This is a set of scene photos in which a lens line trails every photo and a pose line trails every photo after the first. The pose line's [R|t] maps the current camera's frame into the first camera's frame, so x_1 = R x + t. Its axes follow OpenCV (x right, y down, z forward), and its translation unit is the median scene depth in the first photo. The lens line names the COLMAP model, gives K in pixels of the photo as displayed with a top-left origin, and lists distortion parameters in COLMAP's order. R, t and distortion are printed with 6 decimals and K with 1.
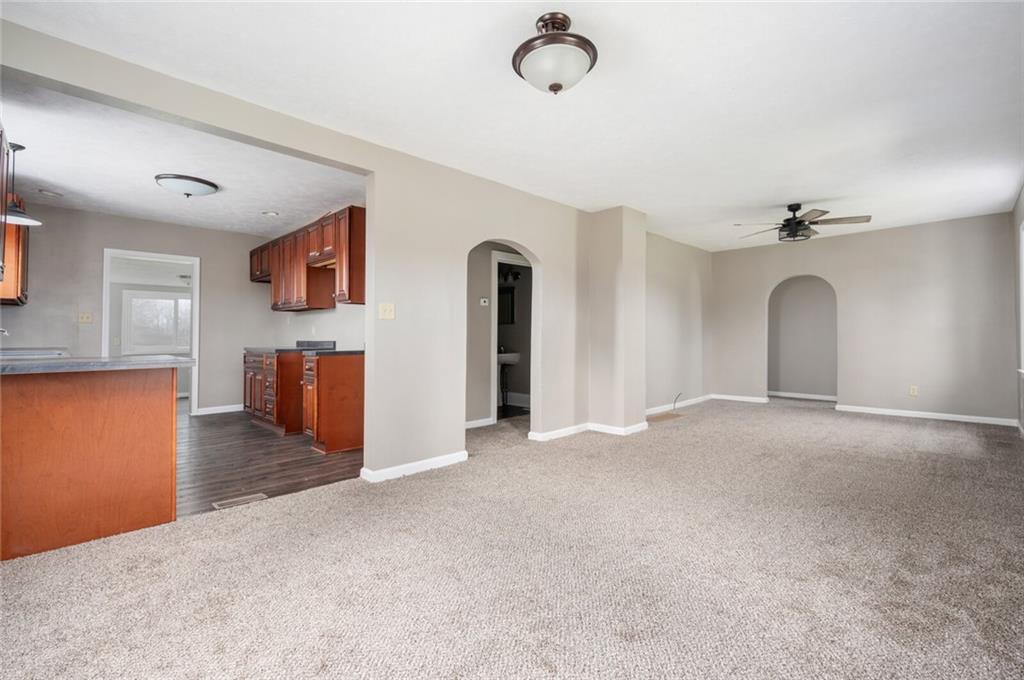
lens RADIAL K [[439.0, 0, 510.1], [0, 439.0, 330.2], [0, 0, 1]] dist [-0.001102, -0.000364]
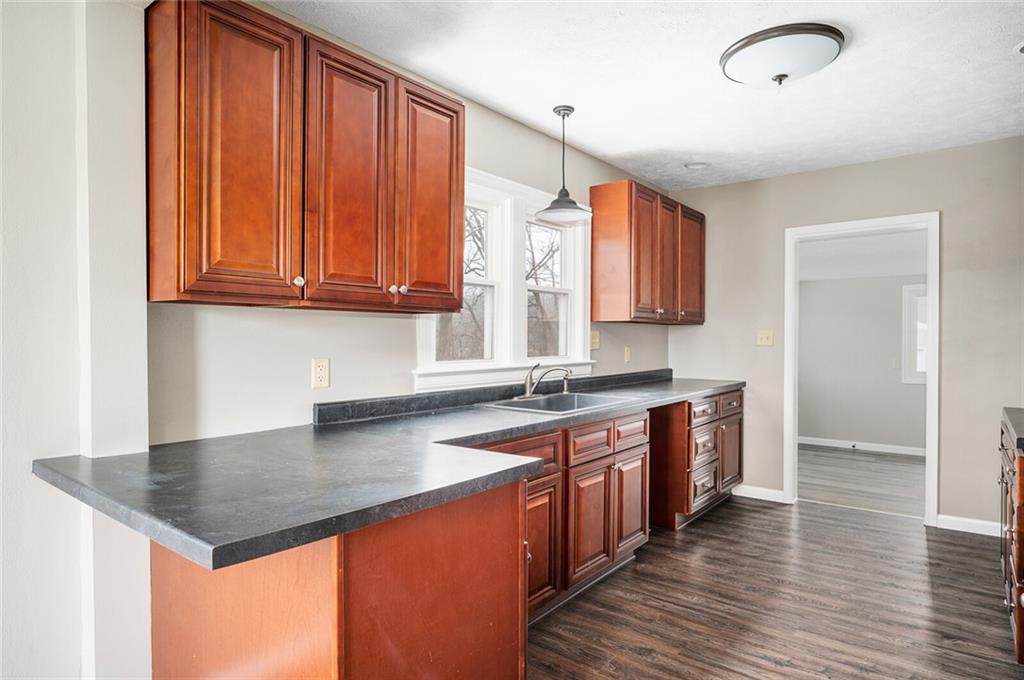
lens RADIAL K [[579.5, 0, 516.5], [0, 579.5, 347.8], [0, 0, 1]] dist [-0.005062, 0.000296]
pose [[0.114733, 0.013221, -0.993308, -0.127198], [0.015452, 0.999767, 0.015092, -0.032240], [0.993276, -0.017080, 0.114502, 0.504360]]
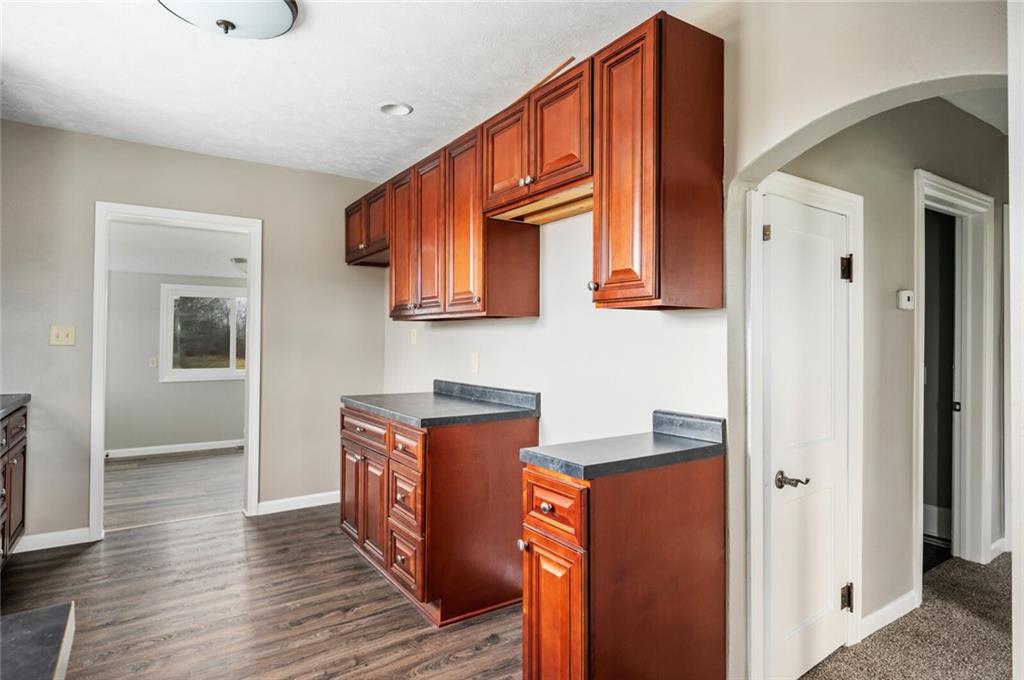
lens RADIAL K [[560.4, 0, 518.7], [0, 560.4, 333.9], [0, 0, 1]] dist [-0.003459, 0.000357]
pose [[0.980944, 0.004139, -0.194248, -0.301431], [-0.003793, 0.999990, 0.002153, -0.033242], [0.194255, -0.001375, 0.980950, 0.441531]]
